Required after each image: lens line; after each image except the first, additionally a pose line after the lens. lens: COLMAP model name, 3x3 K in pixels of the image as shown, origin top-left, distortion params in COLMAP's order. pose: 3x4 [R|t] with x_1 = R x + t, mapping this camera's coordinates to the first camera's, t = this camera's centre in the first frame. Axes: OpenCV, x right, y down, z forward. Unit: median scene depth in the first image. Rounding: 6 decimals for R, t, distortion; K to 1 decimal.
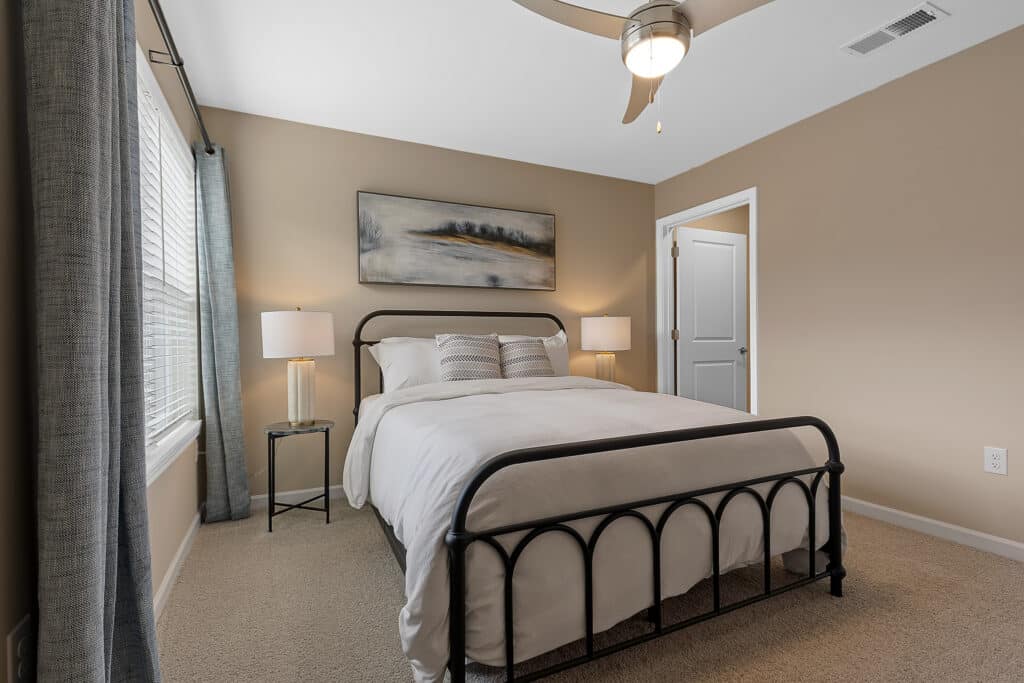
lens RADIAL K [[470.9, 0, 512.1], [0, 470.9, 341.0], [0, 0, 1]] dist [0.005218, -0.000688]
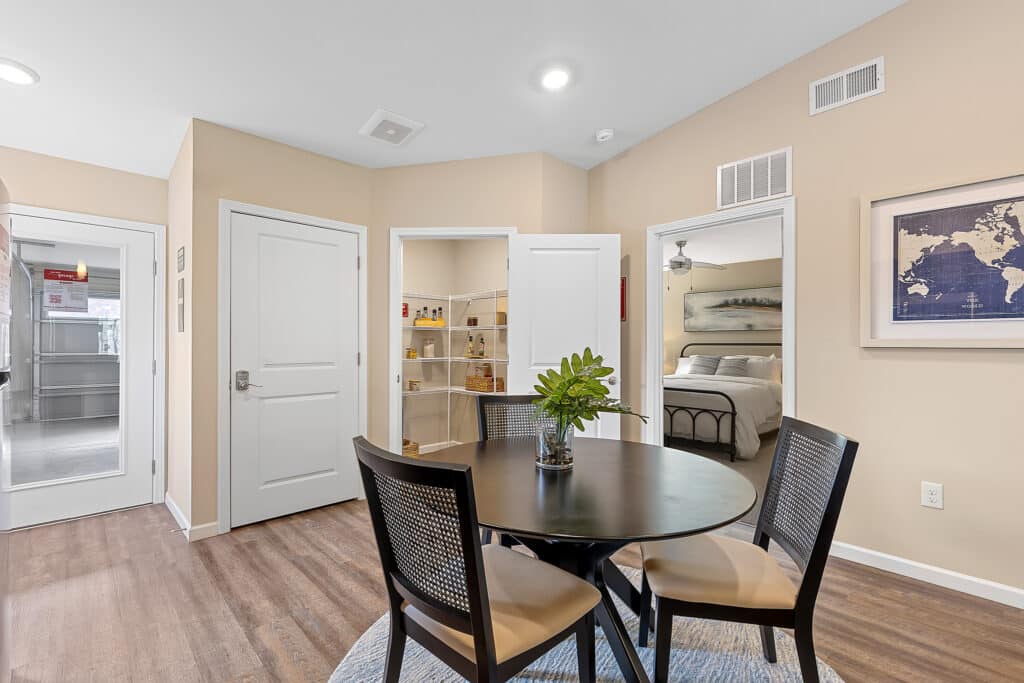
lens RADIAL K [[470.9, 0, 514.3], [0, 470.9, 342.3], [0, 0, 1]] dist [0.005218, -0.000688]
pose [[0.301319, 0.011198, -0.953458, 1.564033], [-0.013991, 0.999875, 0.007321, -0.067777], [0.953421, 0.011133, 0.301438, -0.511459]]
